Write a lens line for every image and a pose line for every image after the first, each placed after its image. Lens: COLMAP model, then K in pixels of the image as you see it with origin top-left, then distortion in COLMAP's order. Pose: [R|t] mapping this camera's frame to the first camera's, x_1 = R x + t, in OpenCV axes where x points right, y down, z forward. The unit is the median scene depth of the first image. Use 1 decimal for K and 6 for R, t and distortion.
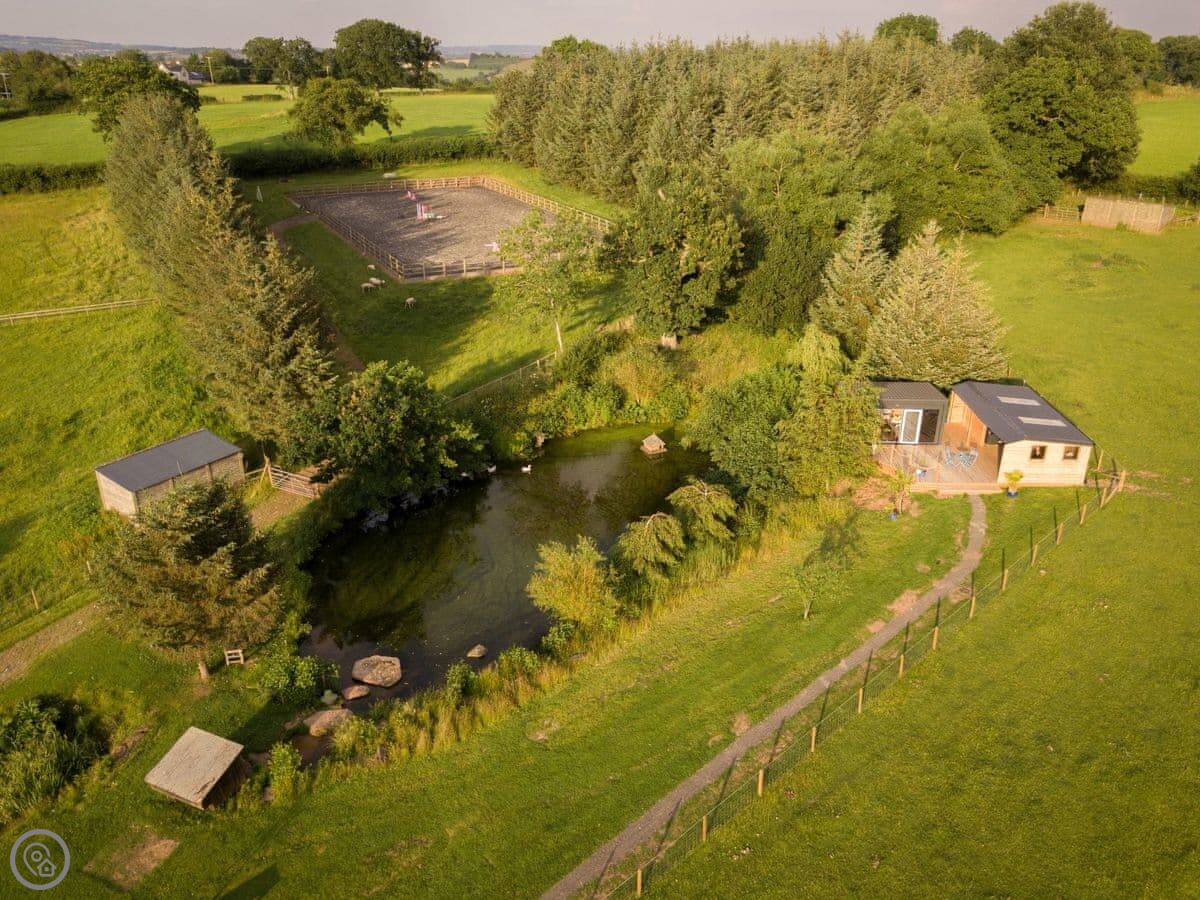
lens RADIAL K [[907.0, 0, 600.0], [0, 907.0, 450.0], [0, 0, 1]] dist [-0.027496, 0.000789]
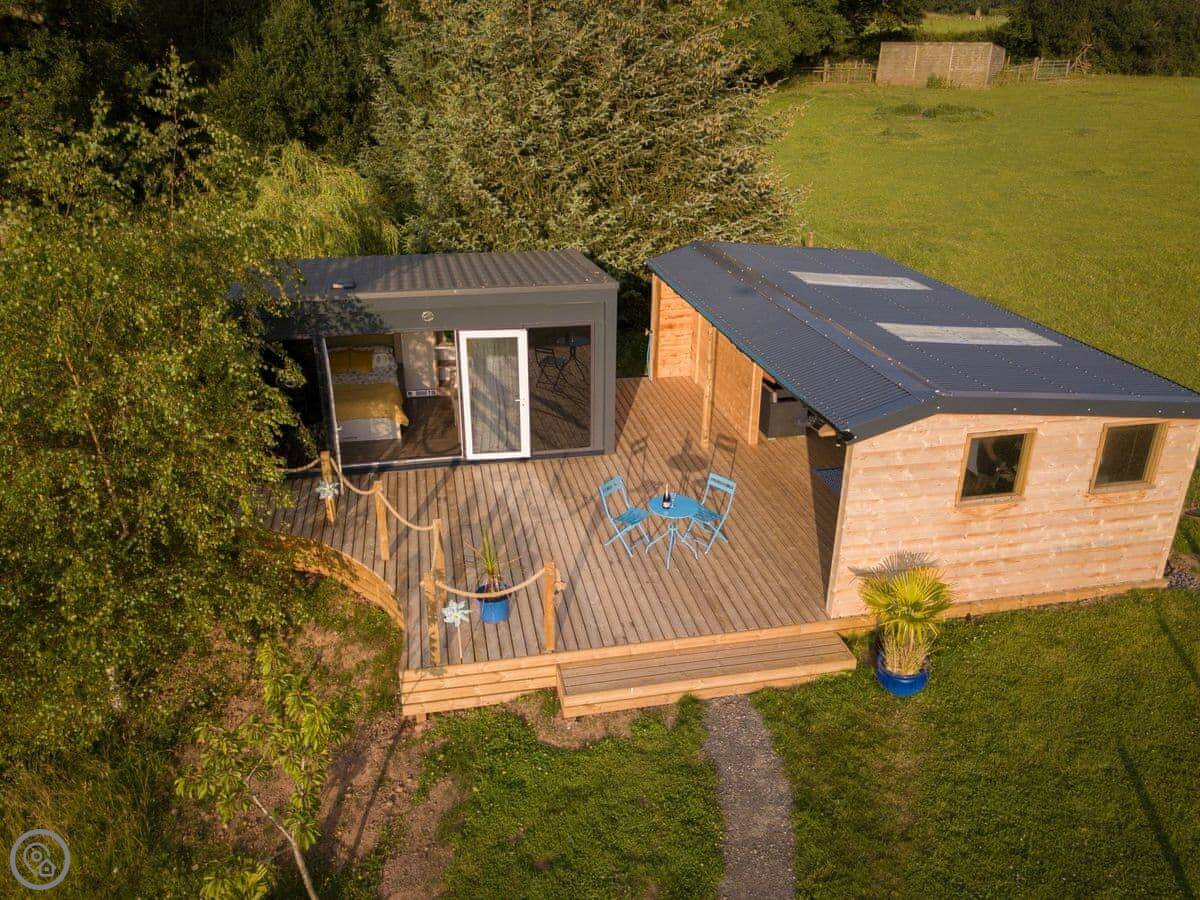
lens RADIAL K [[907.0, 0, 600.0], [0, 907.0, 450.0], [0, 0, 1]] dist [-0.027496, 0.000789]
pose [[0.973237, -0.086752, 0.212798, 0.342648], [0.085661, 0.996221, 0.014362, -0.012152], [-0.213240, 0.004251, 0.976991, 0.794777]]
